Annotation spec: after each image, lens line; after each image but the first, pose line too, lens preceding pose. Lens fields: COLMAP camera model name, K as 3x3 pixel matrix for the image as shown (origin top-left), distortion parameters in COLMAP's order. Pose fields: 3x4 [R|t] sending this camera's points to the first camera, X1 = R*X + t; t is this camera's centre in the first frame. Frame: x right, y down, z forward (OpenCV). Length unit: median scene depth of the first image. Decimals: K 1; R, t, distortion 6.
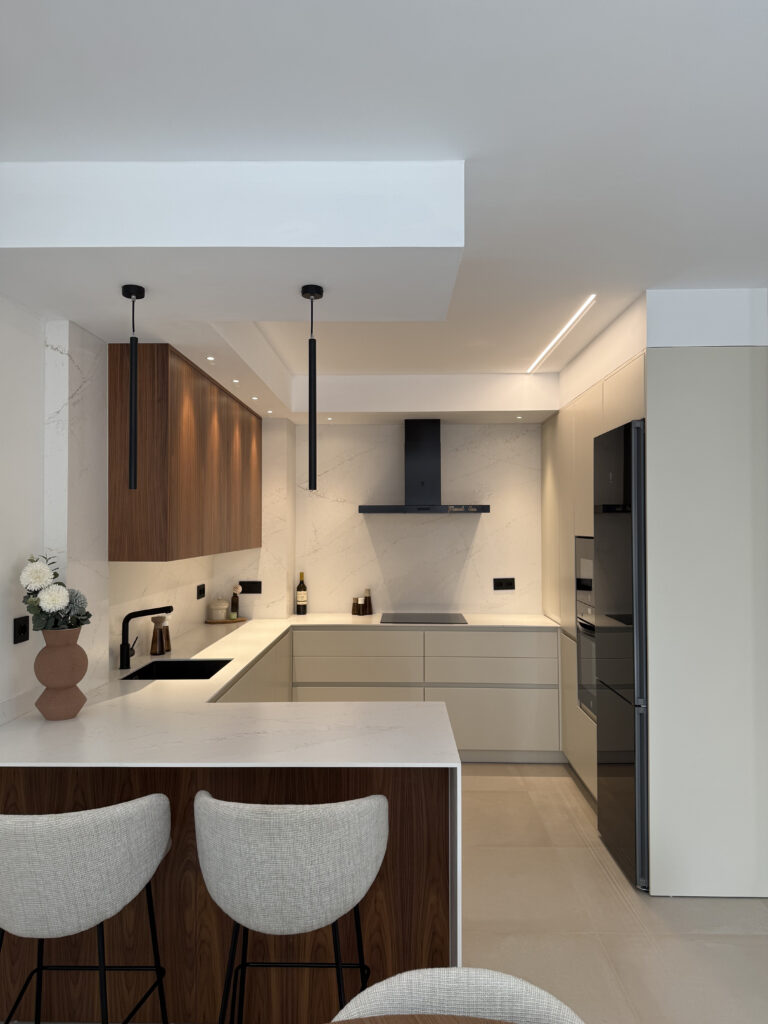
lens RADIAL K [[712.0, 0, 384.0], [0, 712.0, 512.0], [0, 0, 1]] dist [0.097732, -0.124489]
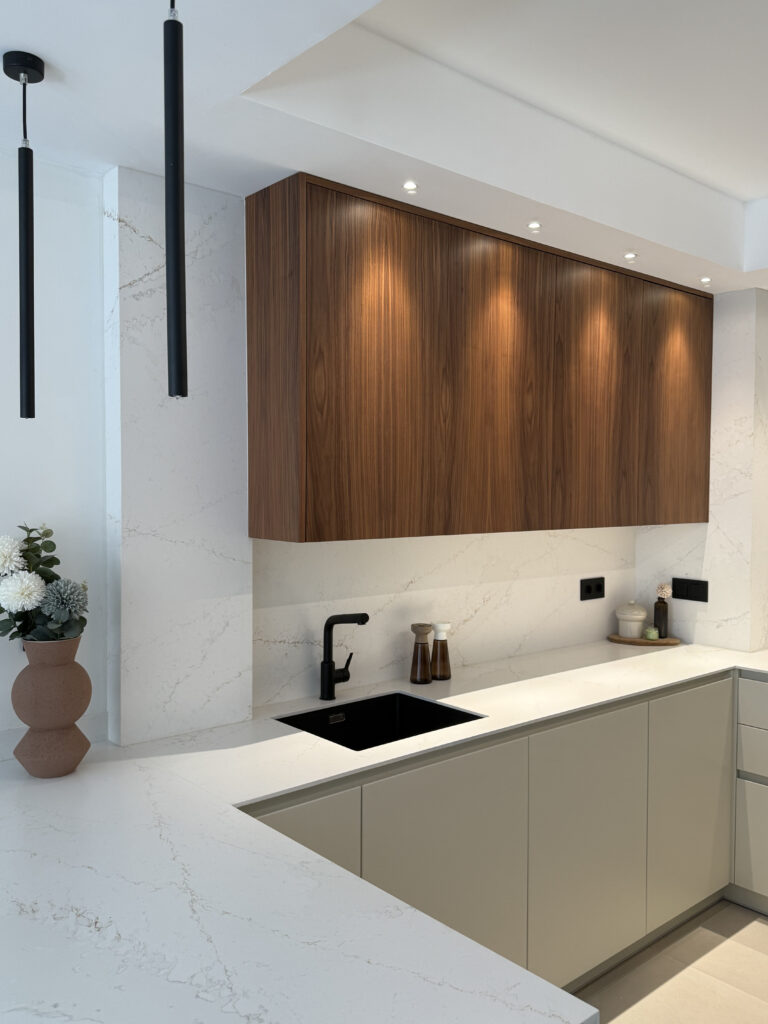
lens RADIAL K [[828.8, 0, 384.0], [0, 828.8, 512.0], [0, 0, 1]] dist [0.097077, -0.163862]
pose [[0.664537, 0.028957, -0.746694, 0.169530], [0.009173, 0.998857, 0.046901, 0.007320], [0.747199, -0.038017, 0.663512, 0.379865]]
